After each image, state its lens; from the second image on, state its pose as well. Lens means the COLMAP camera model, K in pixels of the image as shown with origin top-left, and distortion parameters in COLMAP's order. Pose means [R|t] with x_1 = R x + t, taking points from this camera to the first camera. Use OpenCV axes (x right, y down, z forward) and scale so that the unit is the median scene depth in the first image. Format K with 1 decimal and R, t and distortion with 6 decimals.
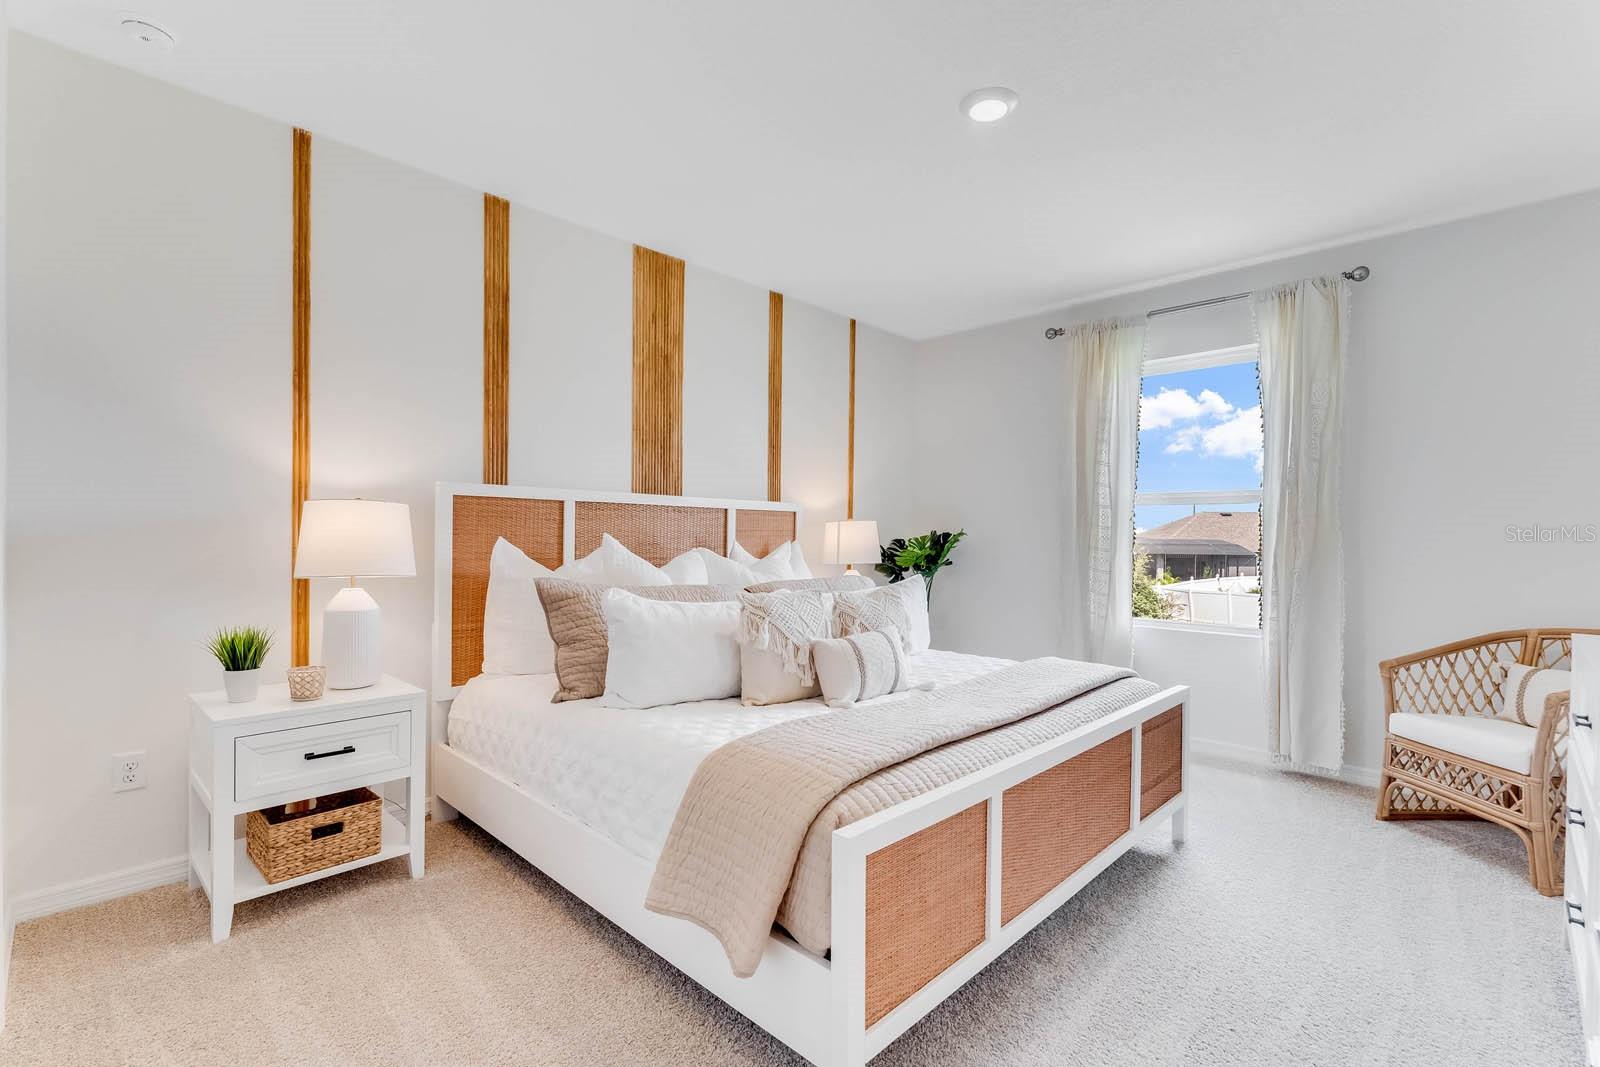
lens RADIAL K [[727.0, 0, 800.0], [0, 727.0, 533.5], [0, 0, 1]] dist [0.002454, 0.000316]
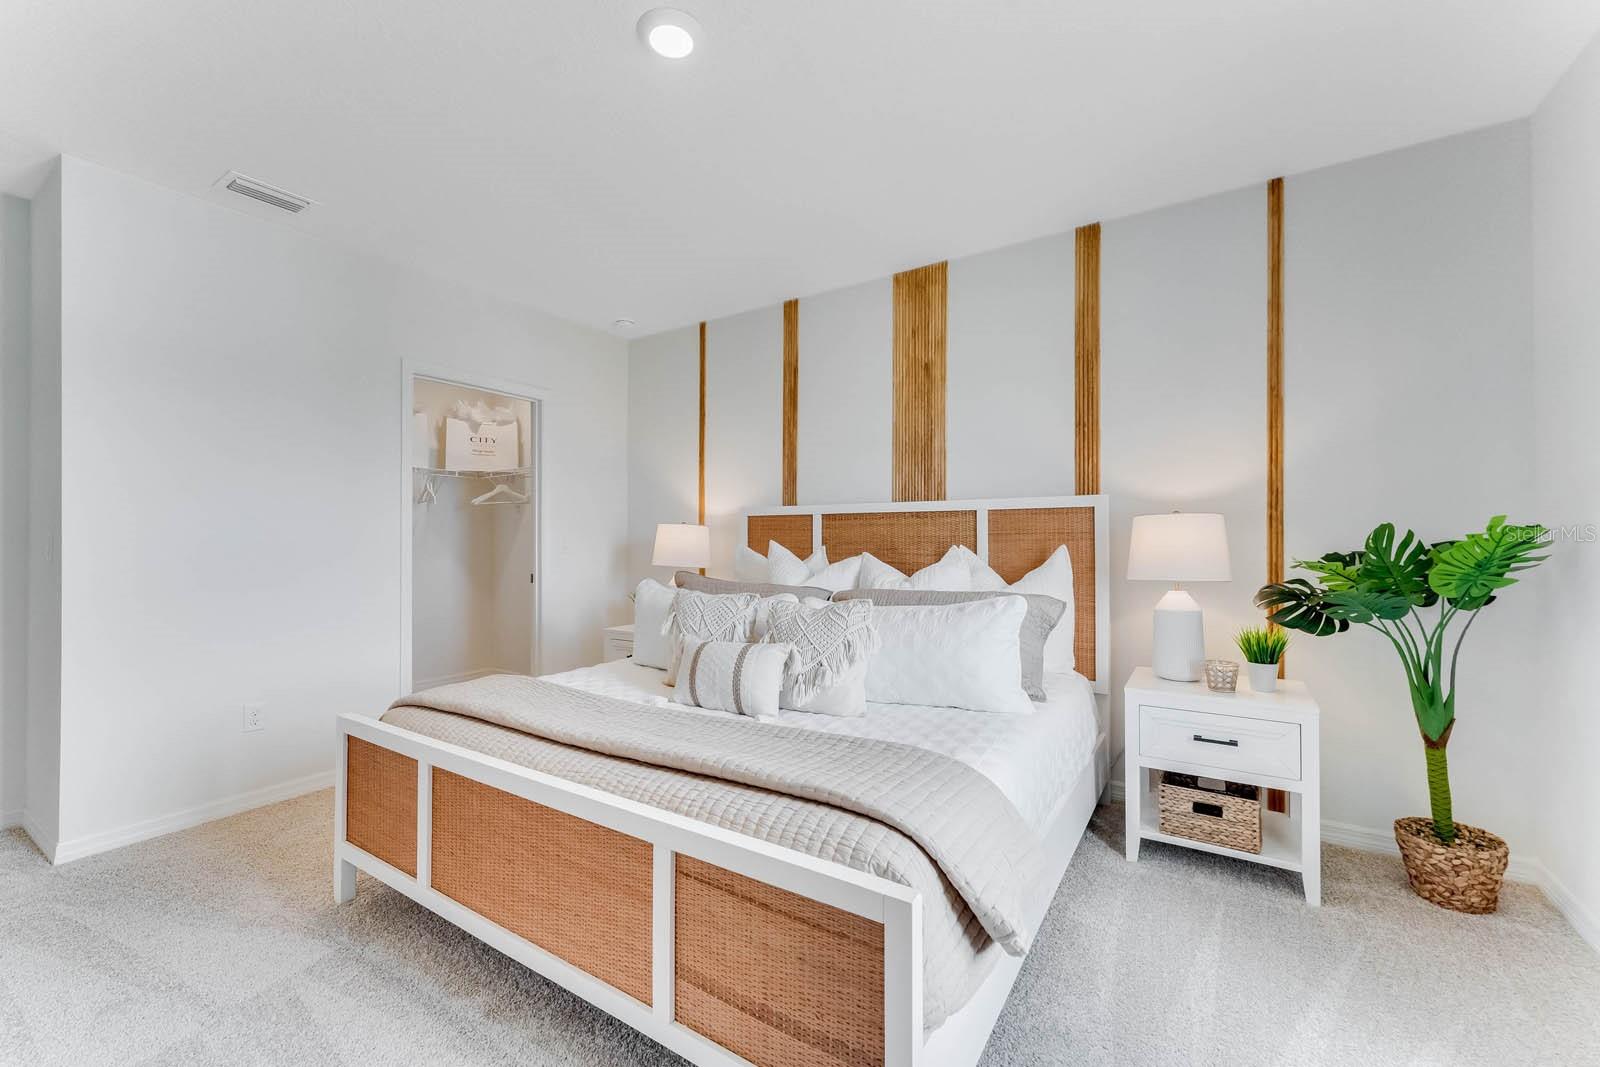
lens RADIAL K [[636.7, 0, 800.0], [0, 636.7, 533.5], [0, 0, 1]] dist [0.016025, 0.000106]
pose [[0.198937, -0.020093, -0.979806, 0.641917], [0.005048, 0.999798, -0.019478, 0.008851], [0.979999, -0.001072, 0.198998, 0.636270]]
